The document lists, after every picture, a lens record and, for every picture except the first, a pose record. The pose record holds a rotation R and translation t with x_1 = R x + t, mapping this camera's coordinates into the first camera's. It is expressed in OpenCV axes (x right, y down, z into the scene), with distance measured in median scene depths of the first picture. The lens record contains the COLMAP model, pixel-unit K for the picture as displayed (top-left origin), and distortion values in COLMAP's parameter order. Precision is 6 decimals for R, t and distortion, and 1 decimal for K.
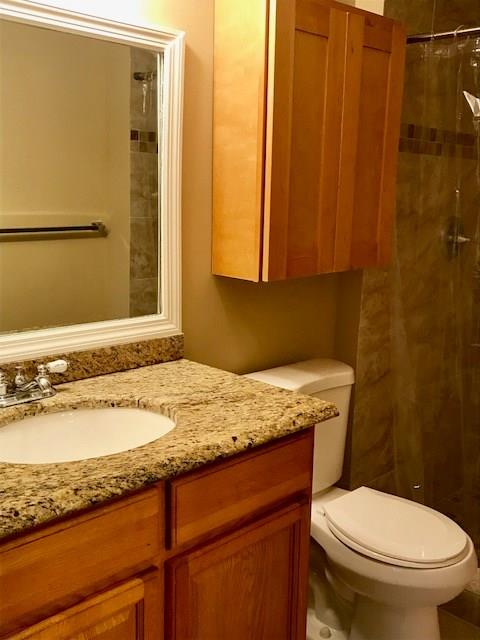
lens RADIAL K [[706.4, 0, 239.0], [0, 706.4, 319.5], [0, 0, 1]] dist [0.008292, 0.000000]
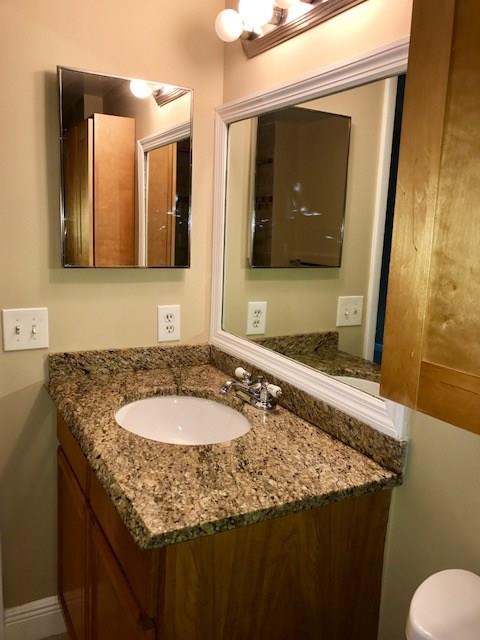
lens RADIAL K [[535.5, 0, 238.1], [0, 535.5, 320.5], [0, 0, 1]] dist [0.011971, -0.000623]
pose [[-0.293540, 0.128842, -0.947225, 0.564488], [-0.234890, 0.950776, 0.202116, -0.201622], [0.926640, 0.281823, -0.248827, 1.123922]]
